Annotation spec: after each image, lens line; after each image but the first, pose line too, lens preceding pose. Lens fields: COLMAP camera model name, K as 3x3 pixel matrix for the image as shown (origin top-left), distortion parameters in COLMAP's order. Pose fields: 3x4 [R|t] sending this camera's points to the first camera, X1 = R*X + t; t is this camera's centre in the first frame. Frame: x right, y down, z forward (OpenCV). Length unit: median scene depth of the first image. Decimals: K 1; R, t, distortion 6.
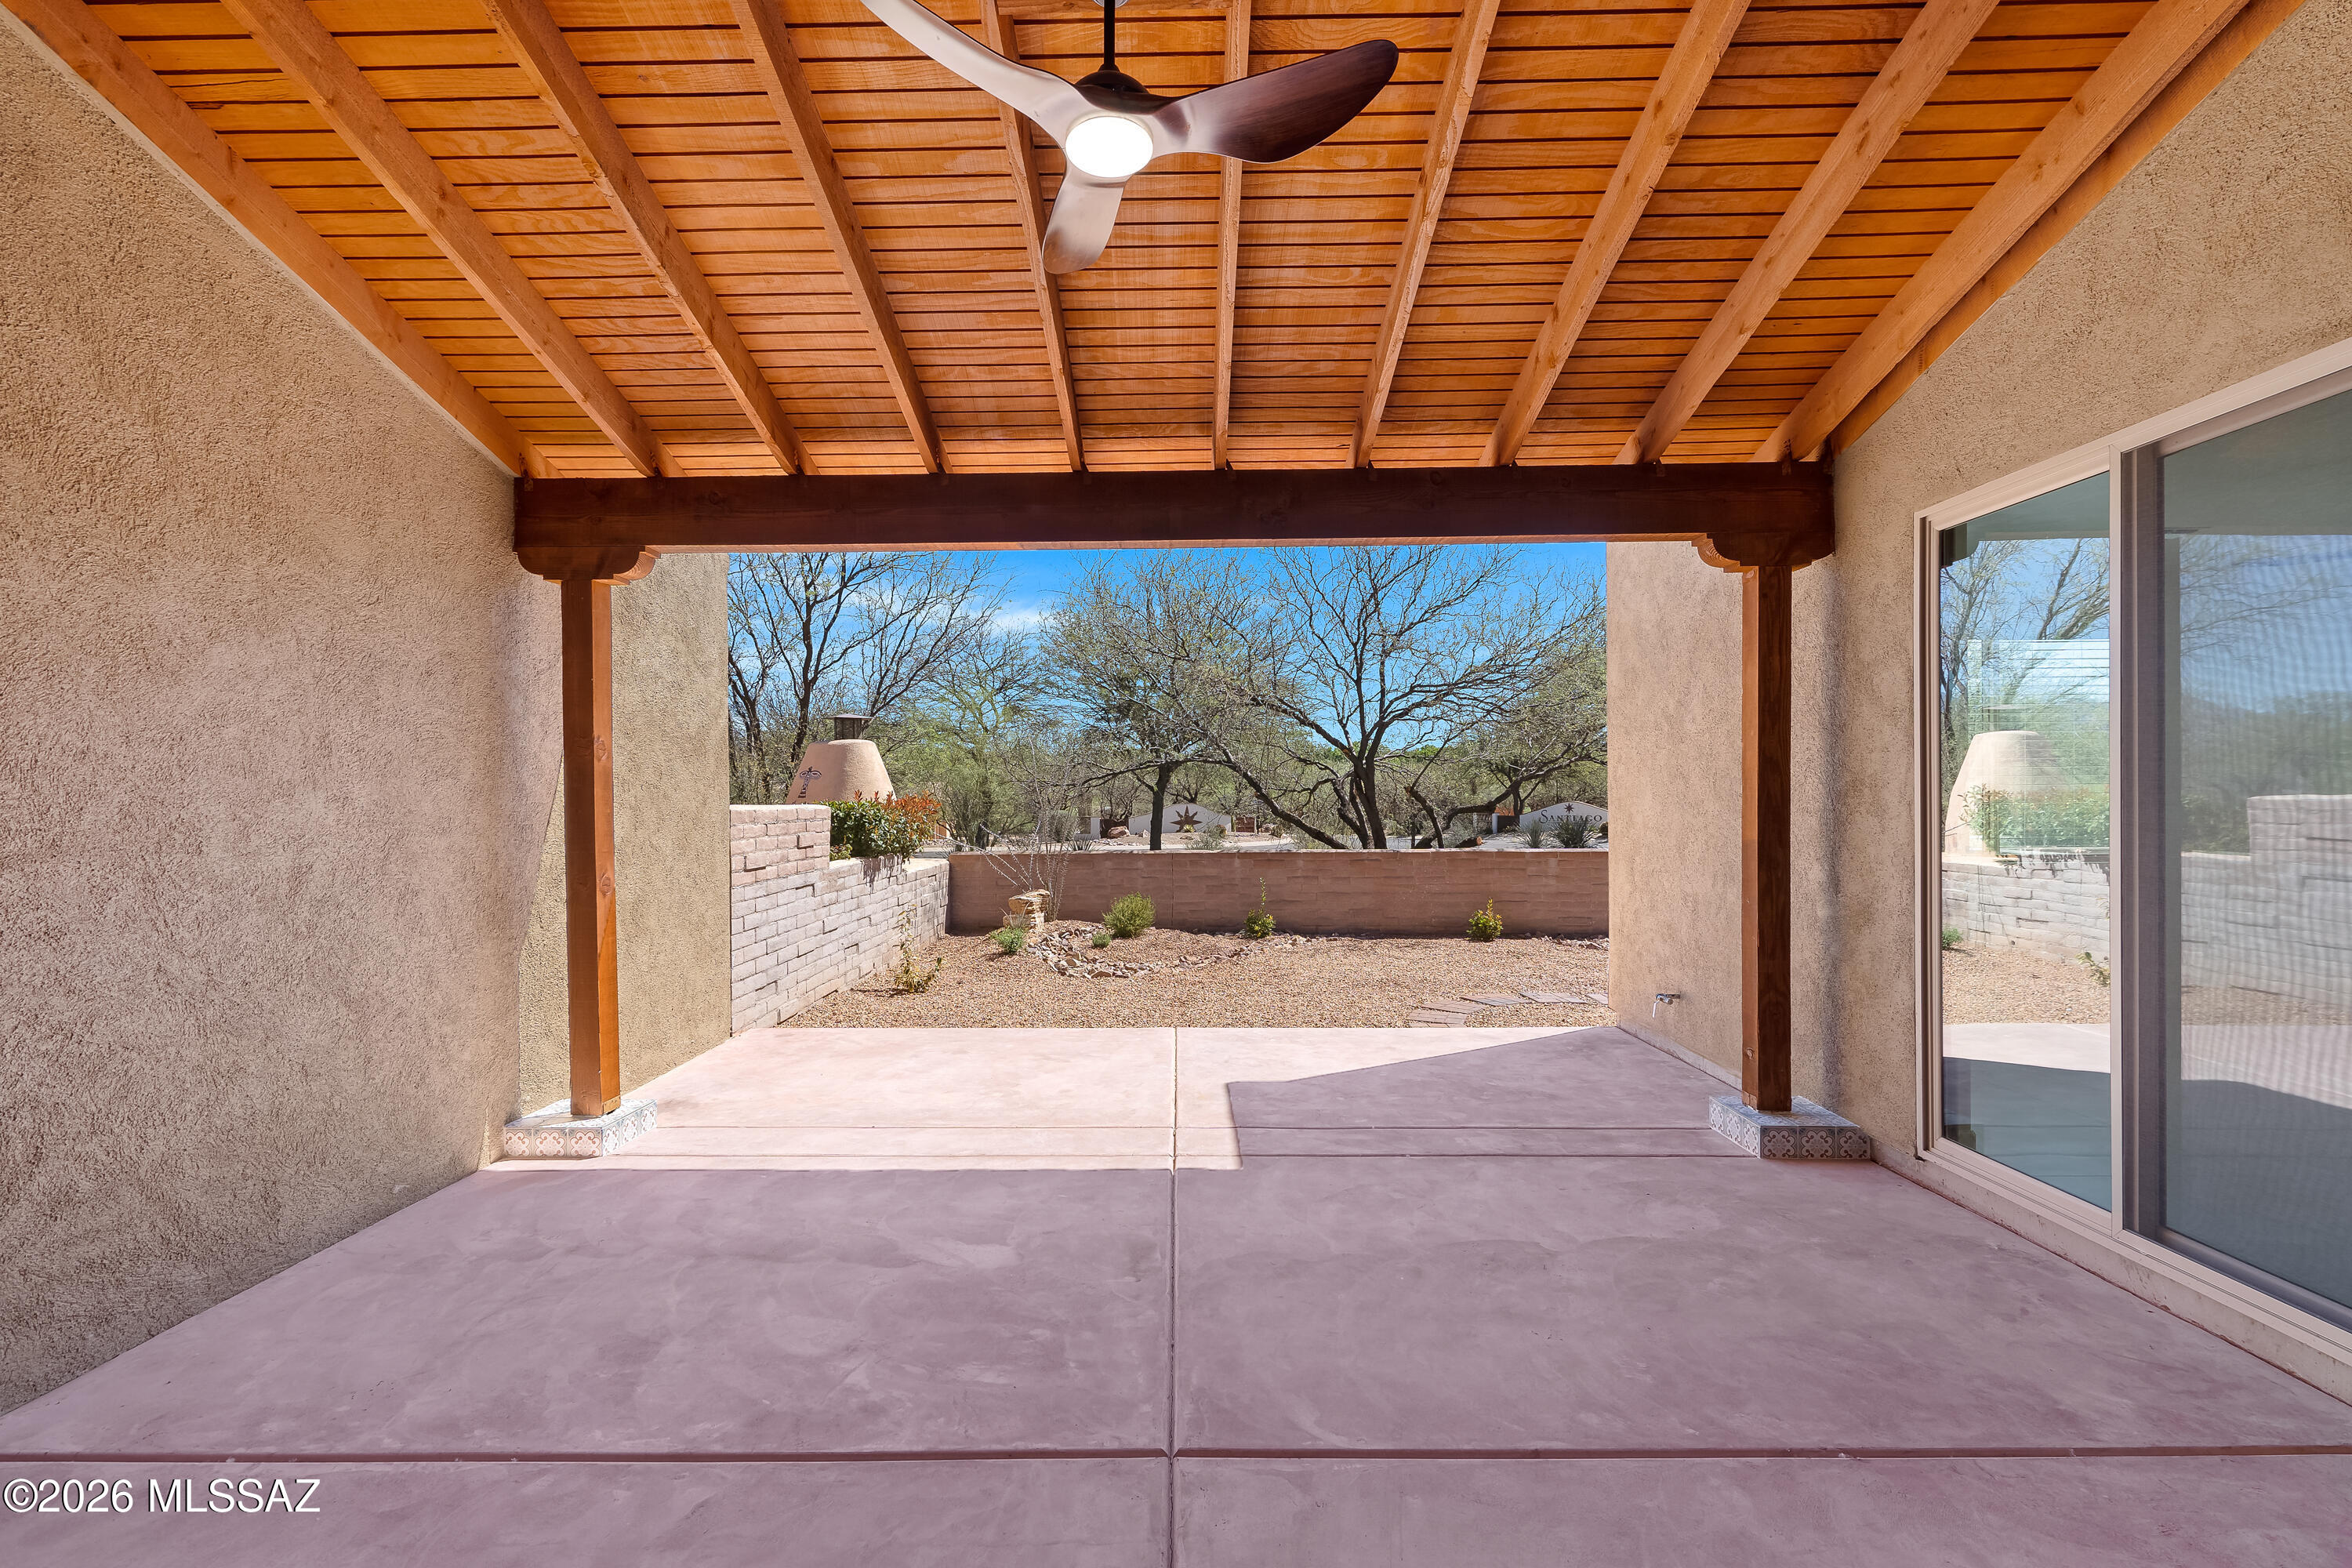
lens RADIAL K [[1072.5, 0, 1150.9], [0, 1072.5, 781.1], [0, 0, 1]] dist [-0.000299, 0.001115]
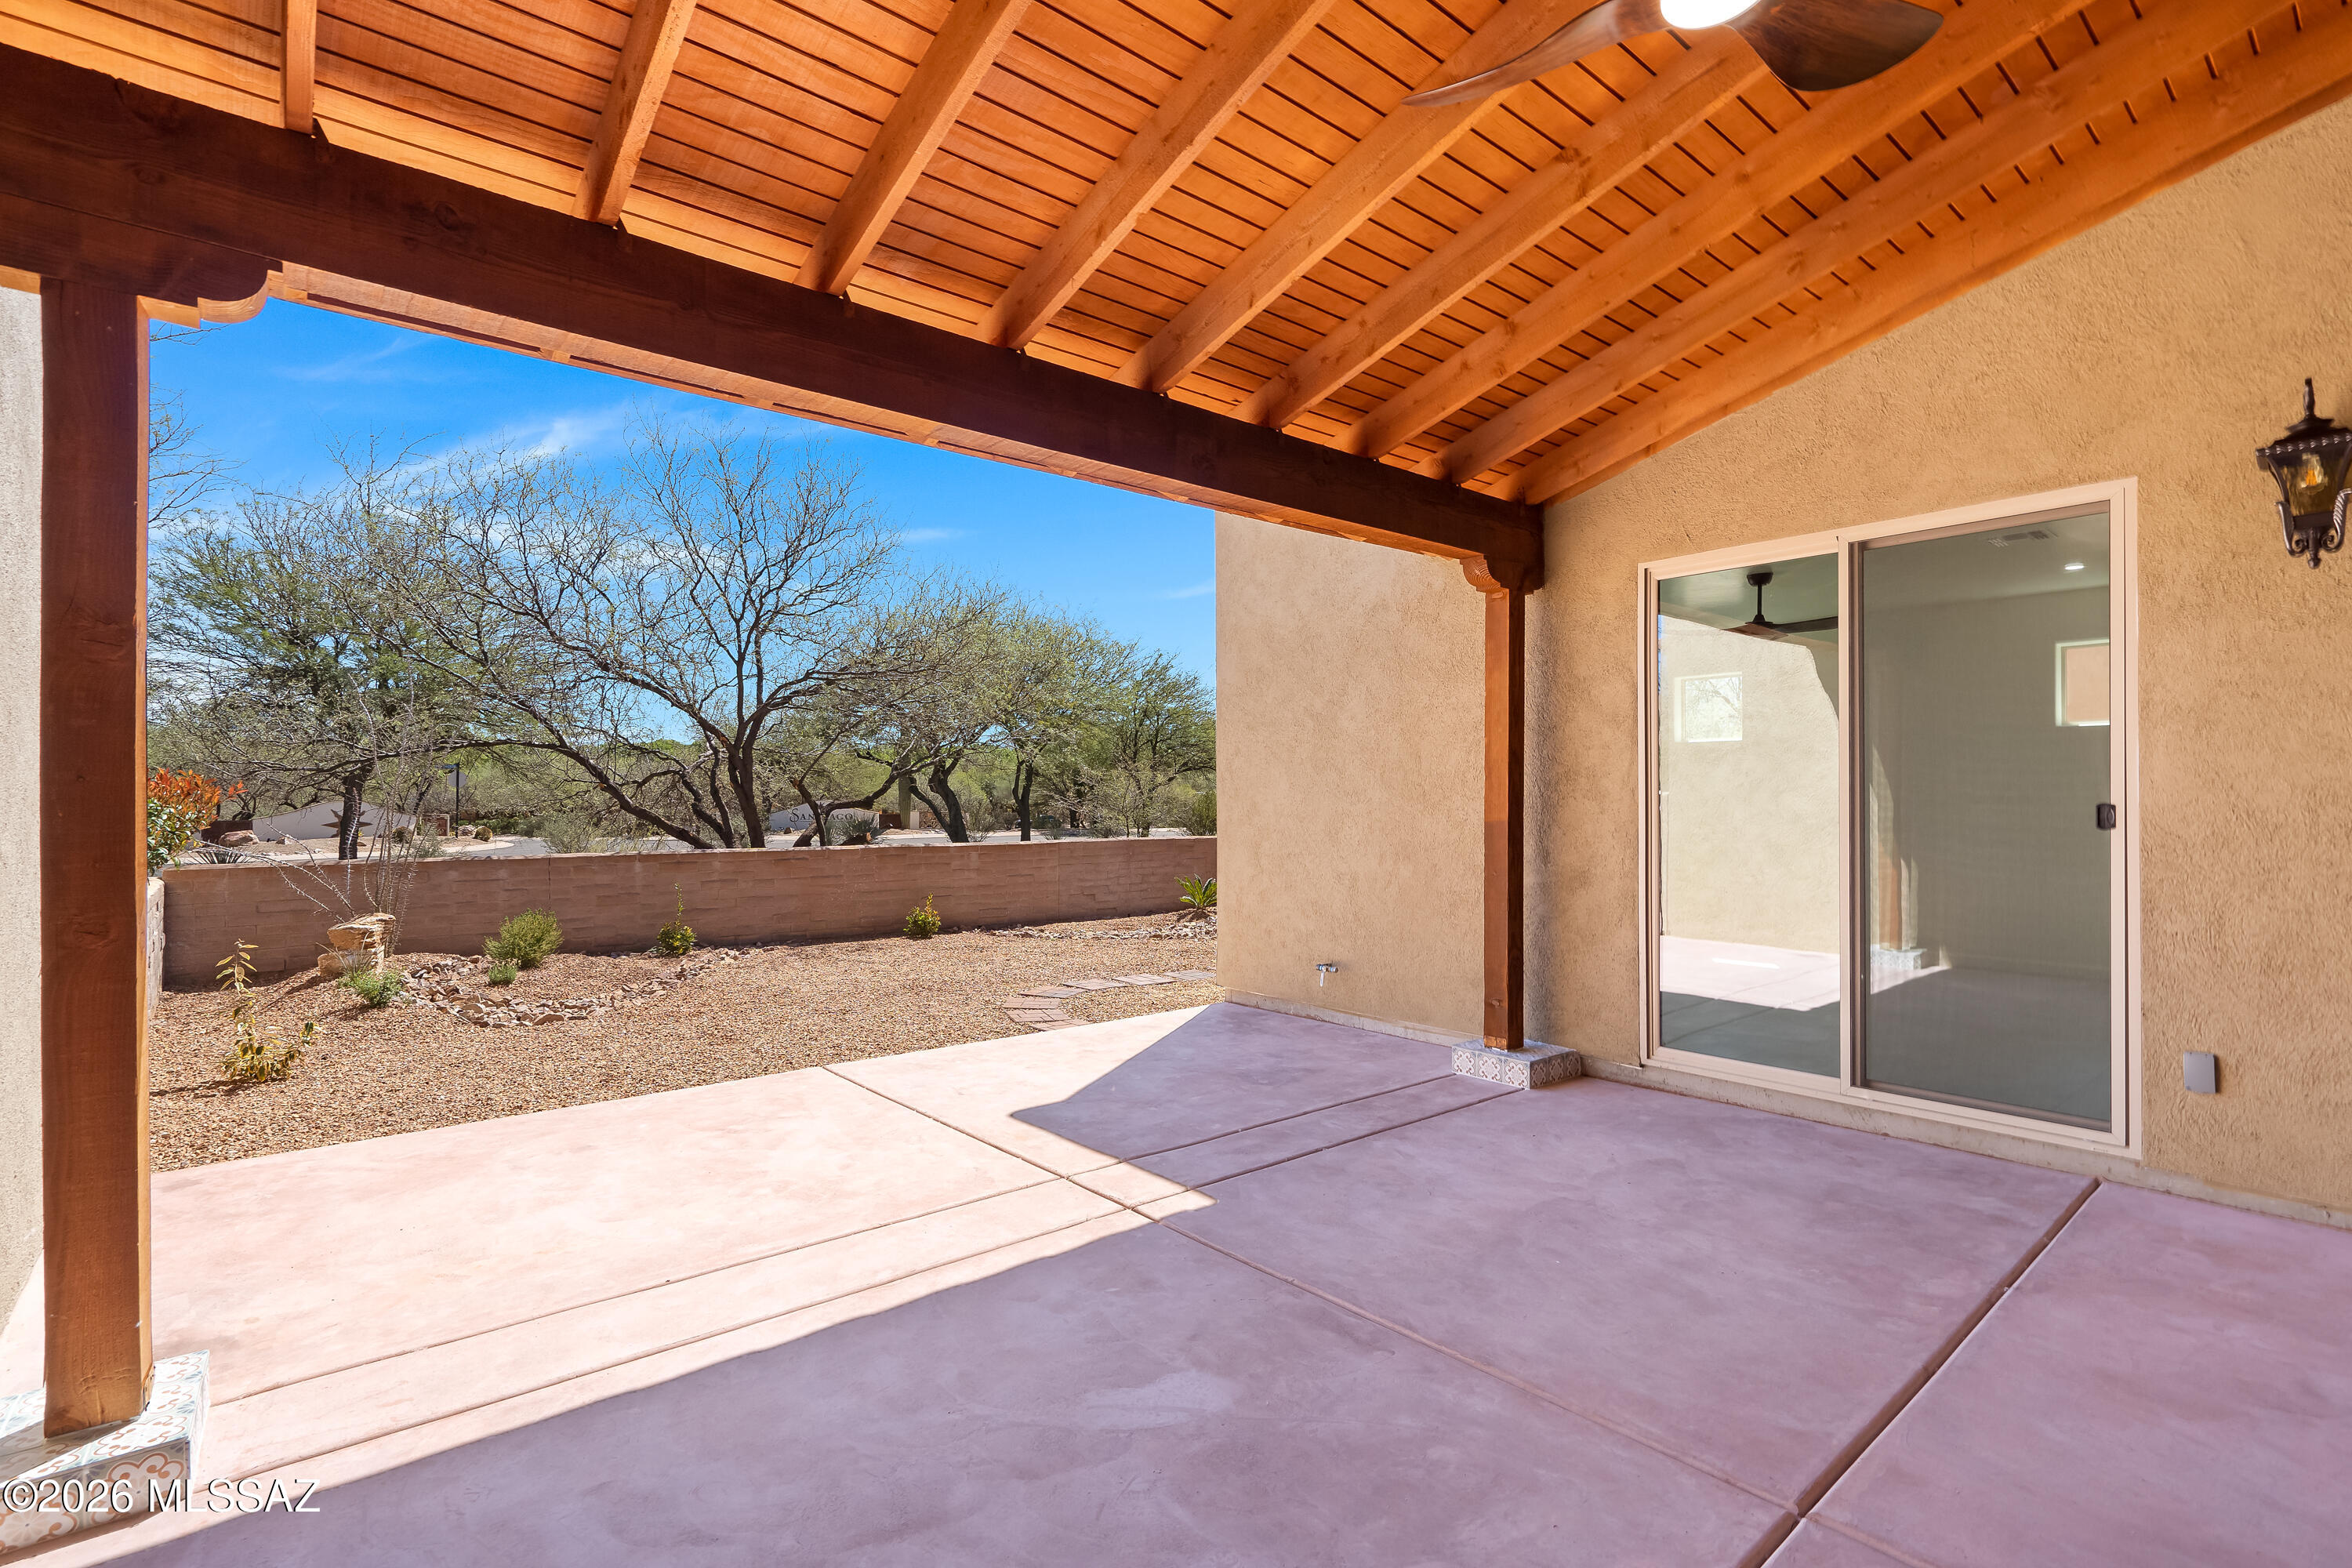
lens RADIAL K [[1072.5, 0, 1170.2], [0, 1072.5, 774.3], [0, 0, 1]] dist [-0.000299, 0.001115]
pose [[0.761658, 0.020625, 0.647651, -0.476344], [-0.017035, 0.999785, -0.011805, 0.023888], [-0.647755, -0.002041, 0.761846, 0.336855]]
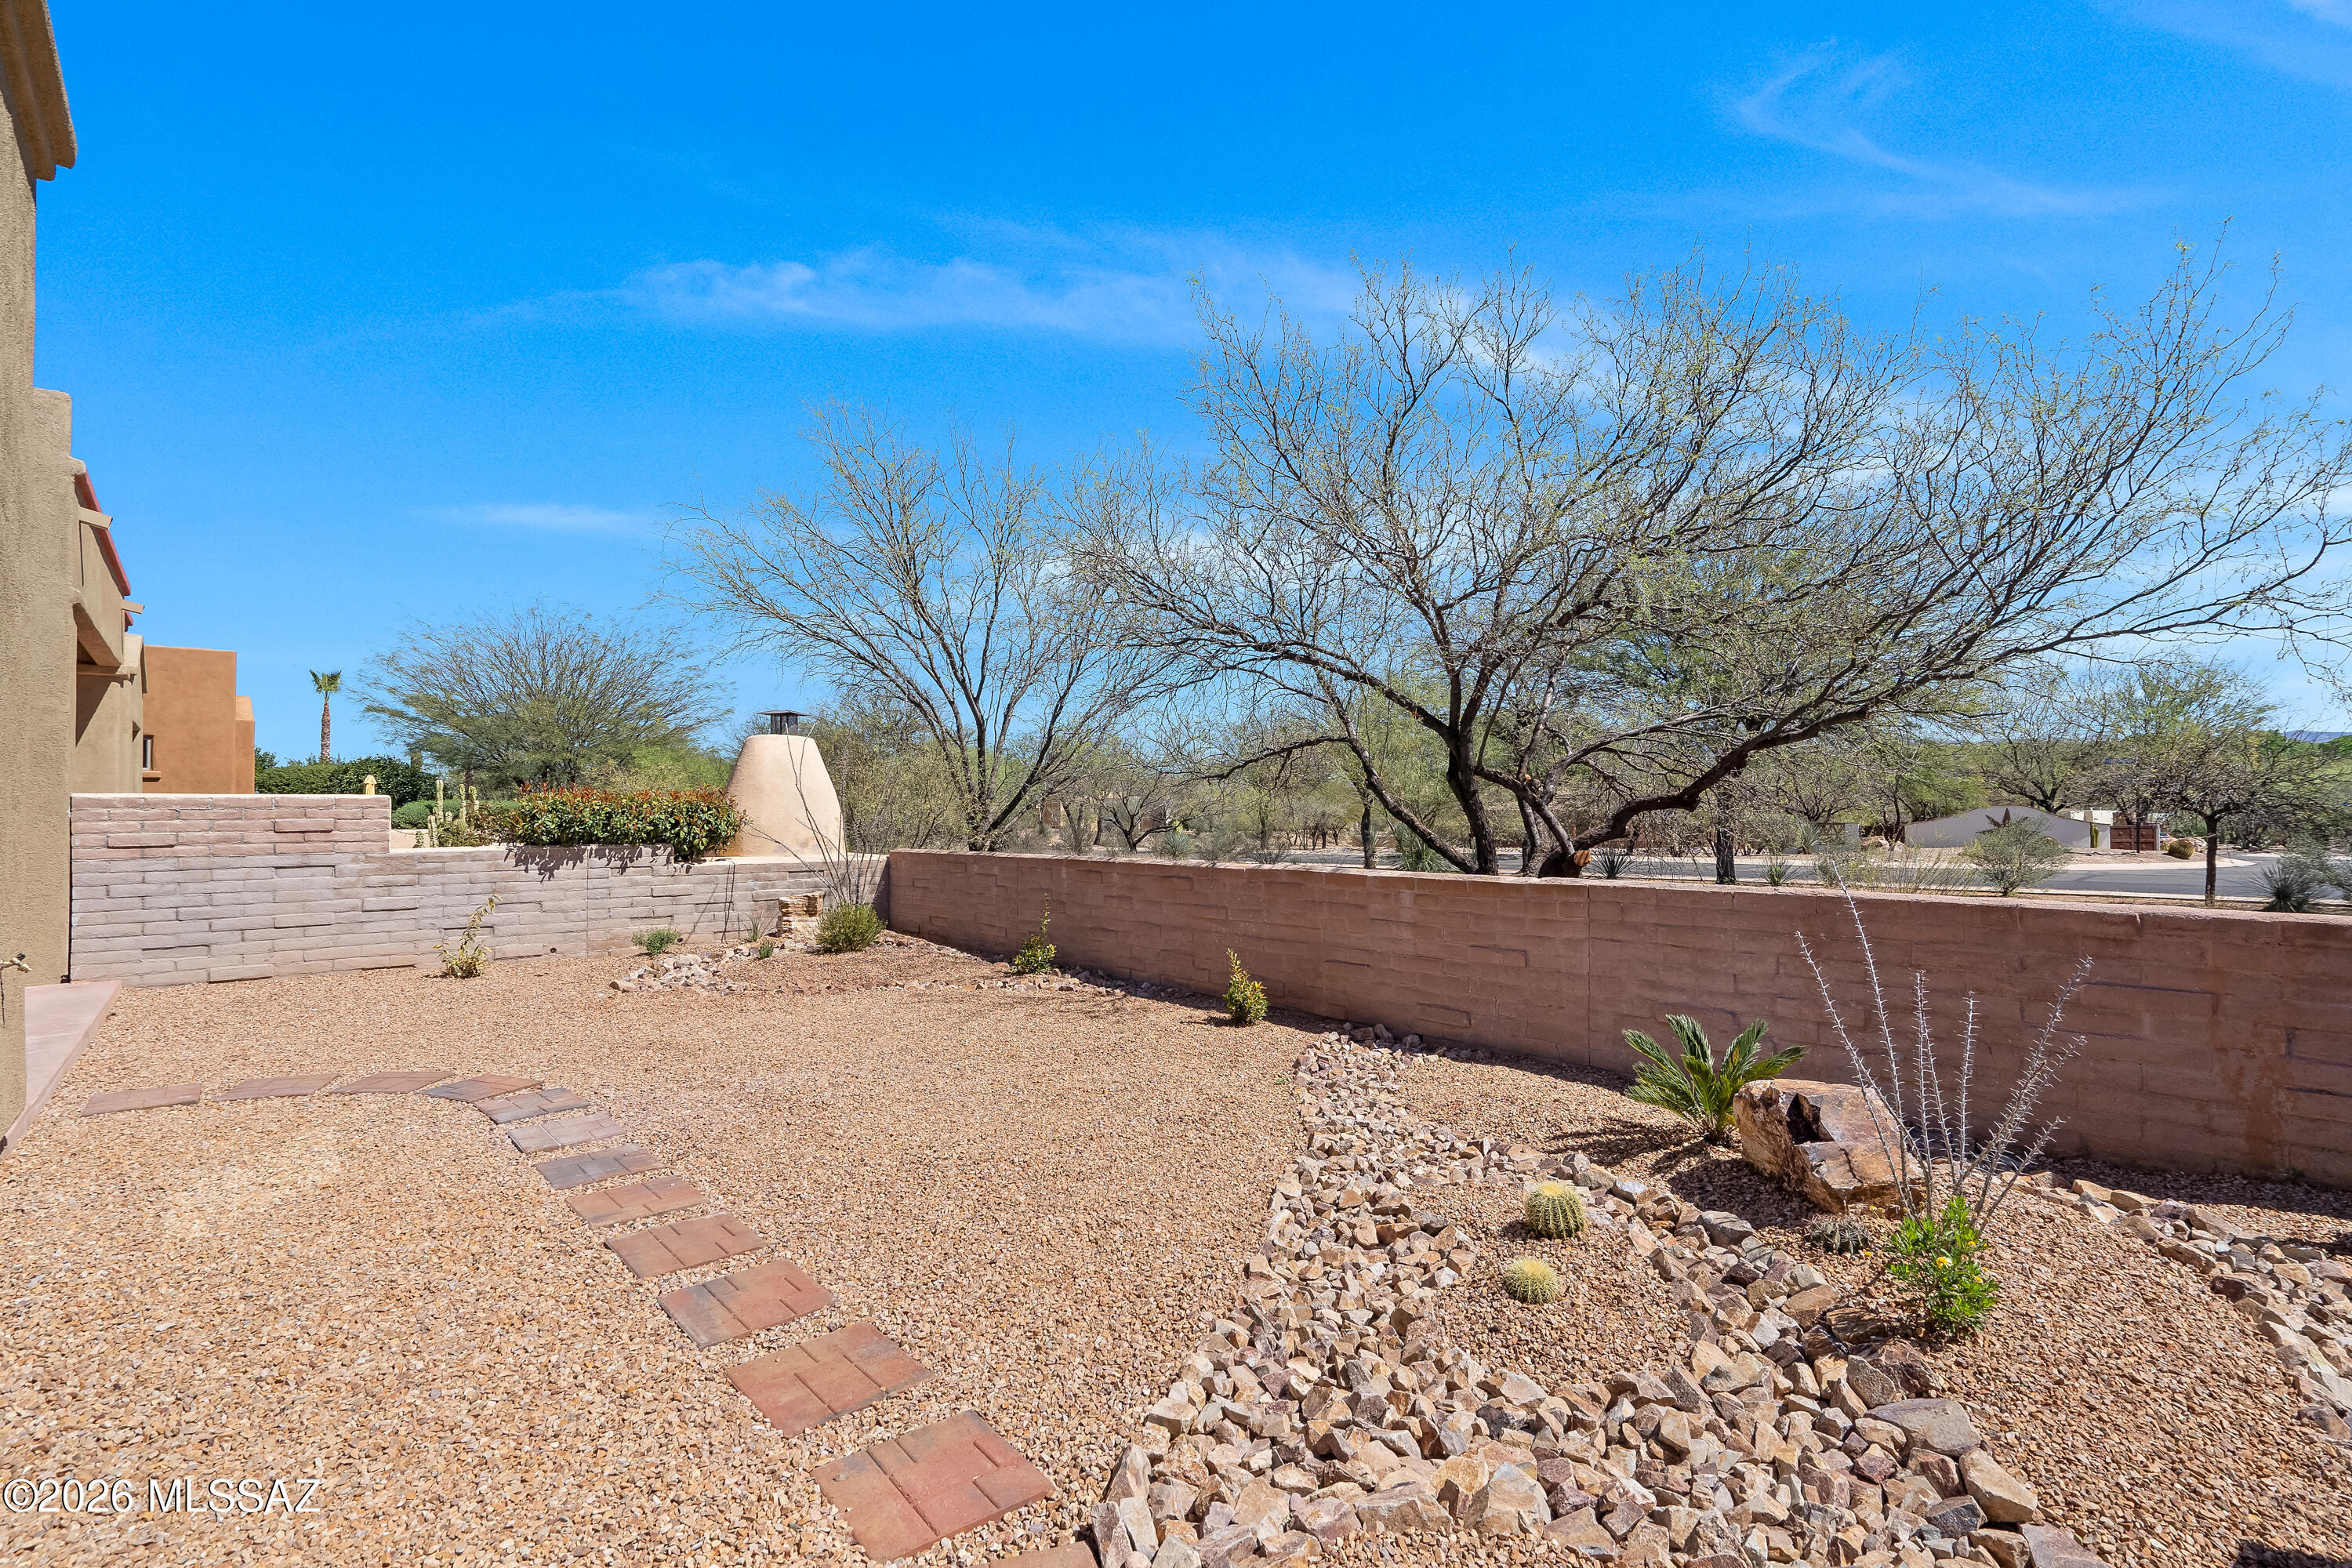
lens RADIAL K [[1072.5, 0, 1175.7], [0, 1072.5, 788.4], [0, 0, 1]] dist [-0.000299, 0.001115]
pose [[0.670774, -0.014963, -0.741511, 2.288444], [-0.009872, 0.999528, -0.029100, 0.124198], [0.741596, 0.026840, 0.670310, 1.808583]]
